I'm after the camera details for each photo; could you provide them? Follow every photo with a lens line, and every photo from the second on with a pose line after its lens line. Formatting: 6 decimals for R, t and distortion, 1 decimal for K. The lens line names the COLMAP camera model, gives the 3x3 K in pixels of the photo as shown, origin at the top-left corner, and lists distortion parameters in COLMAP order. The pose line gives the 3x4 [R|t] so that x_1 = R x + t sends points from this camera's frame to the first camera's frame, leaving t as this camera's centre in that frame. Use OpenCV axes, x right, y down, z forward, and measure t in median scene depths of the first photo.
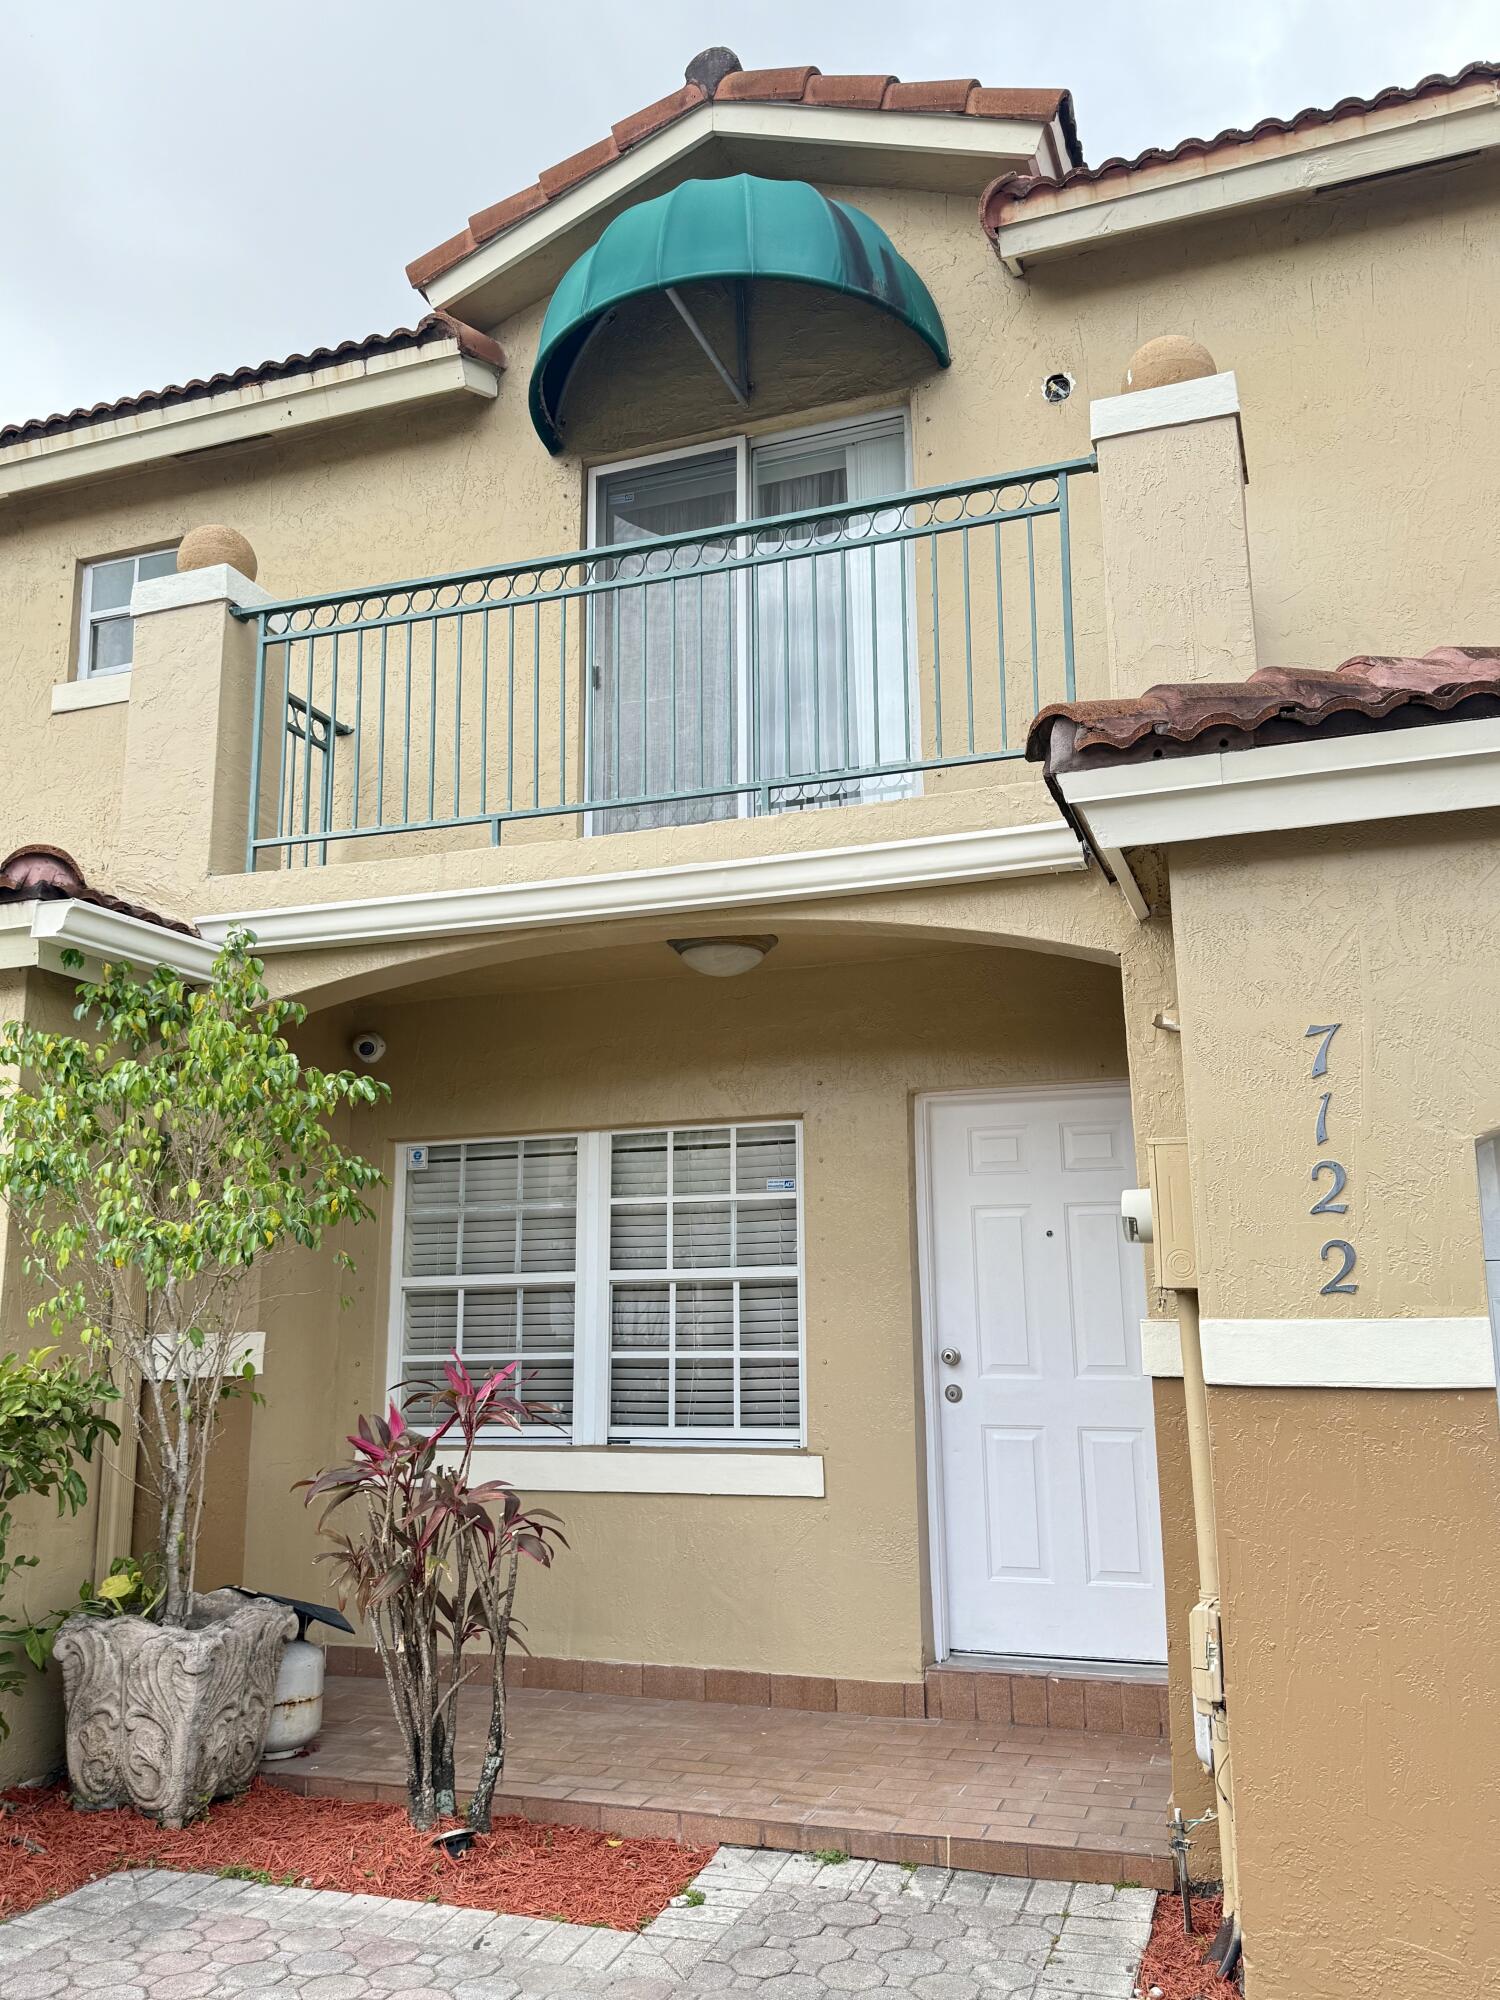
lens RADIAL K [[1548.3, 0, 750.0], [0, 1548.3, 1000.0], [0, 0, 1]] dist [0.110529, -0.174400]
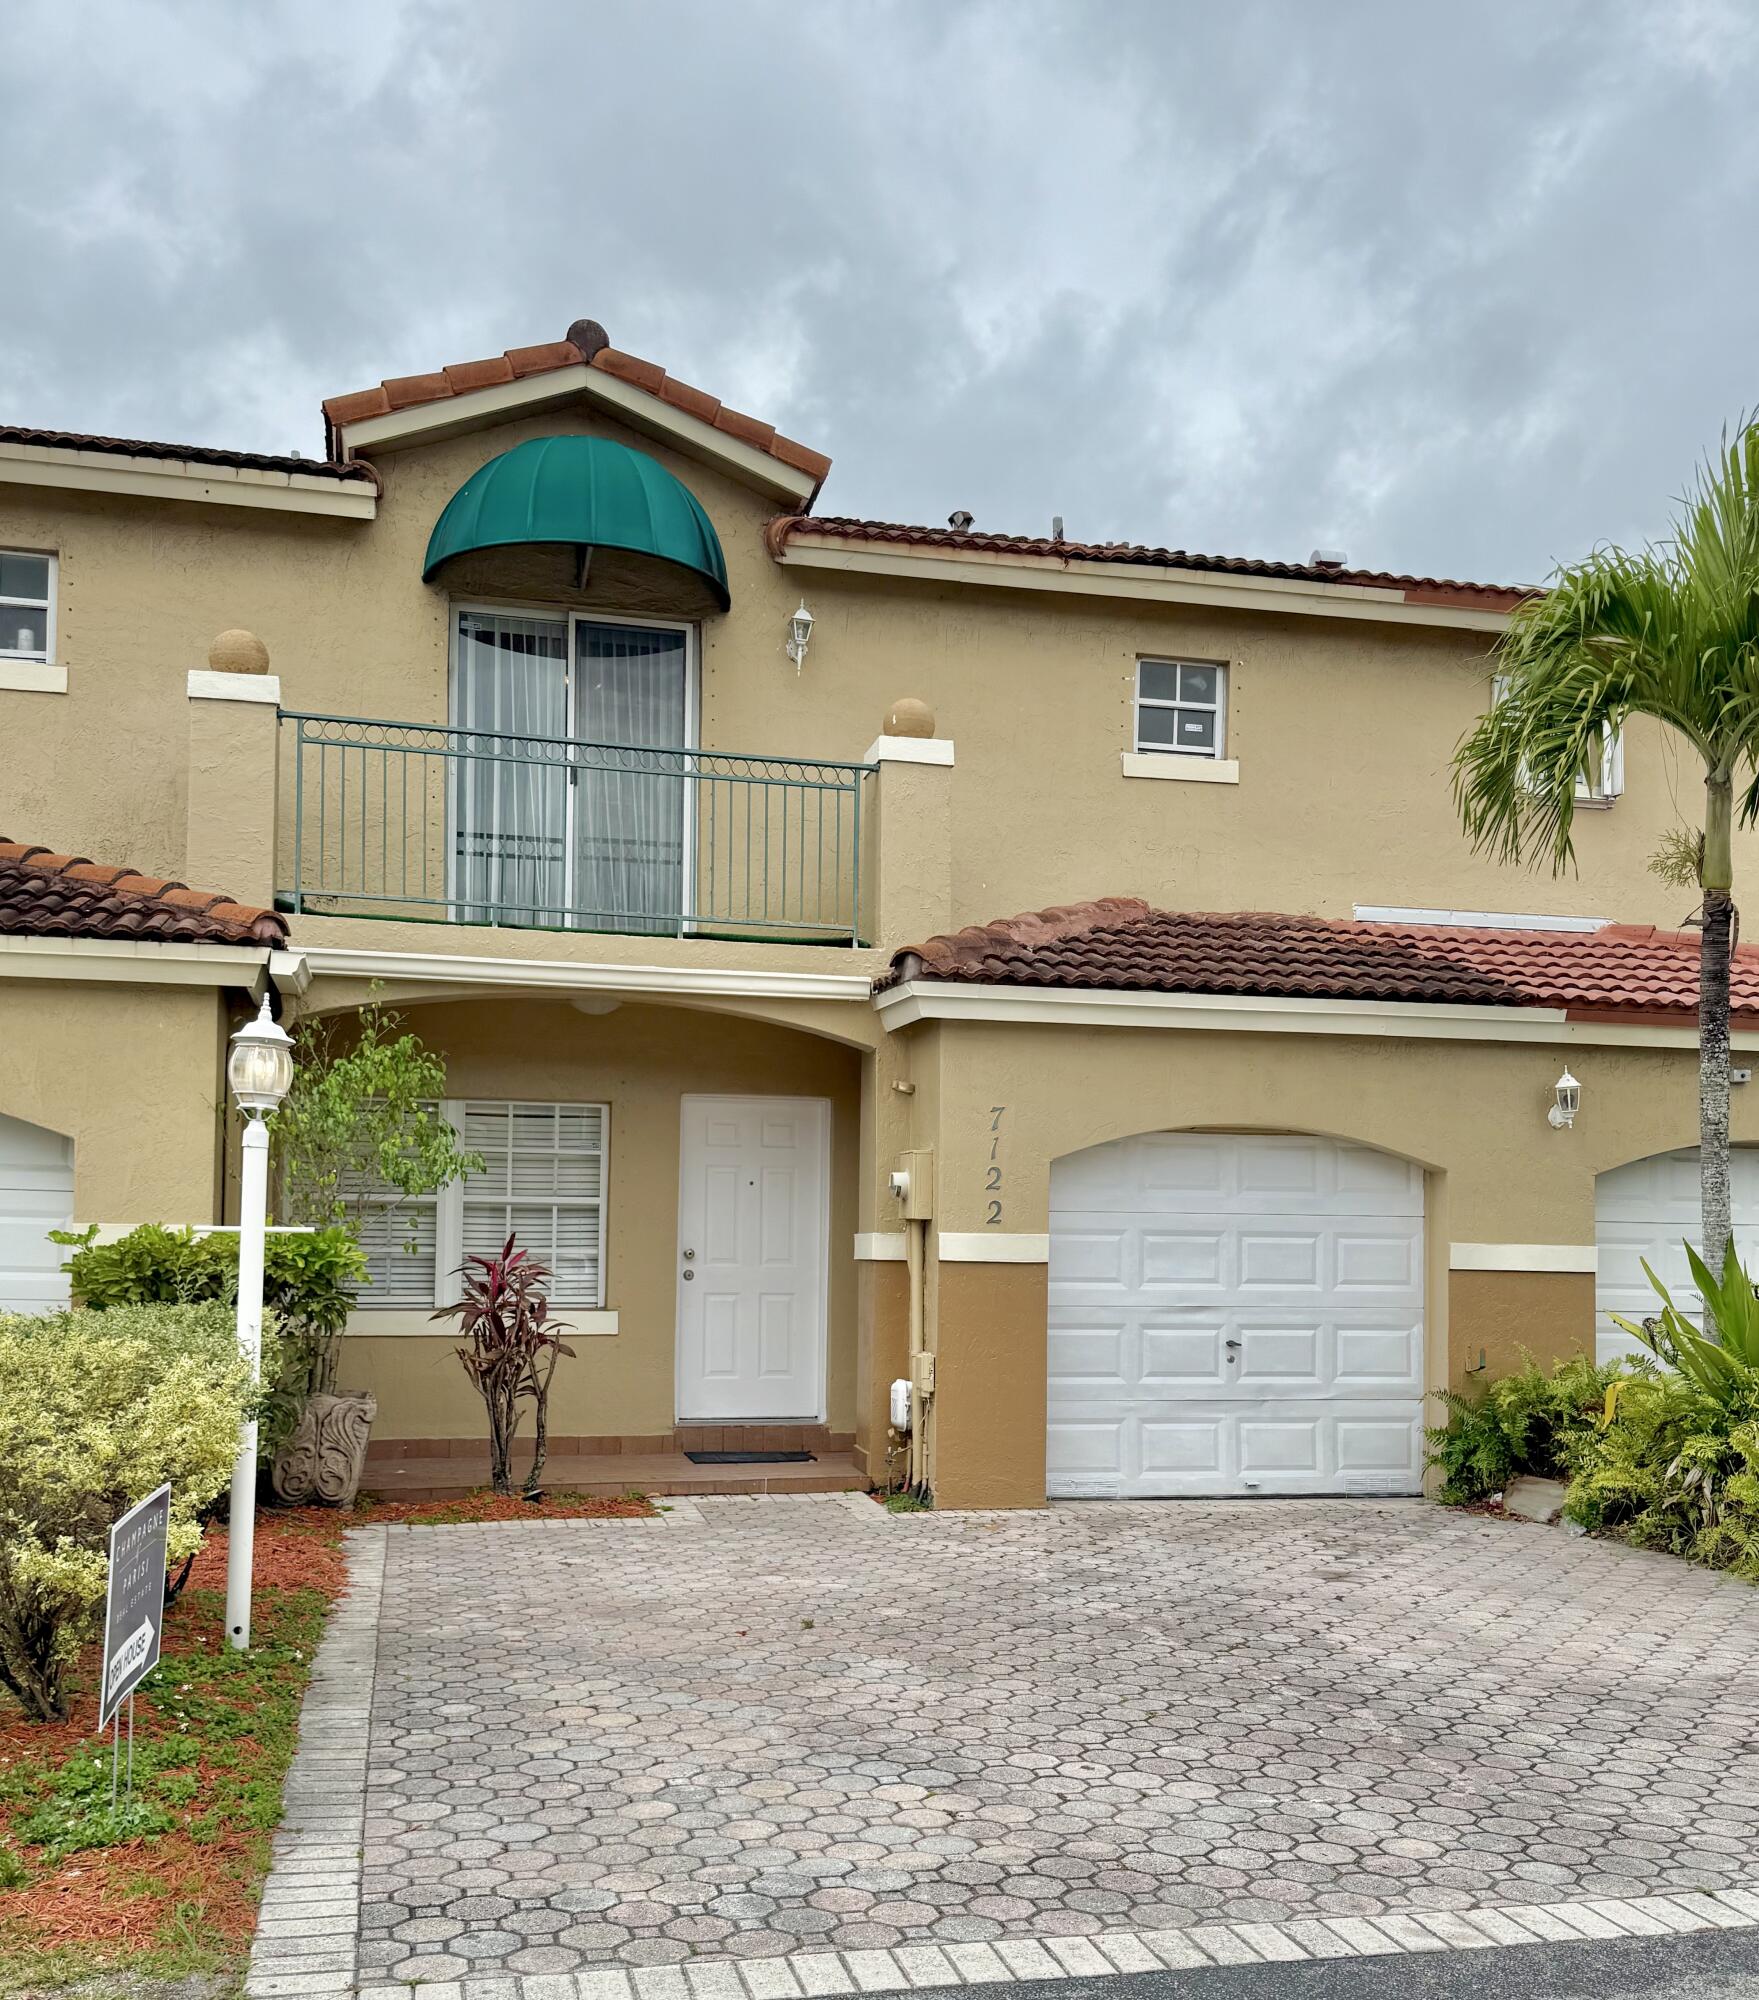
lens RADIAL K [[1773.2, 0, 874.8], [0, 1773.2, 1175.4], [0, 0, 1]] dist [0.168601, -0.321350]
pose [[0.836859, 0.041098, 0.545874, -0.754051], [-0.130531, 0.983396, 0.126073, -0.119602], [-0.531629, -0.176758, 0.828328, -0.670072]]
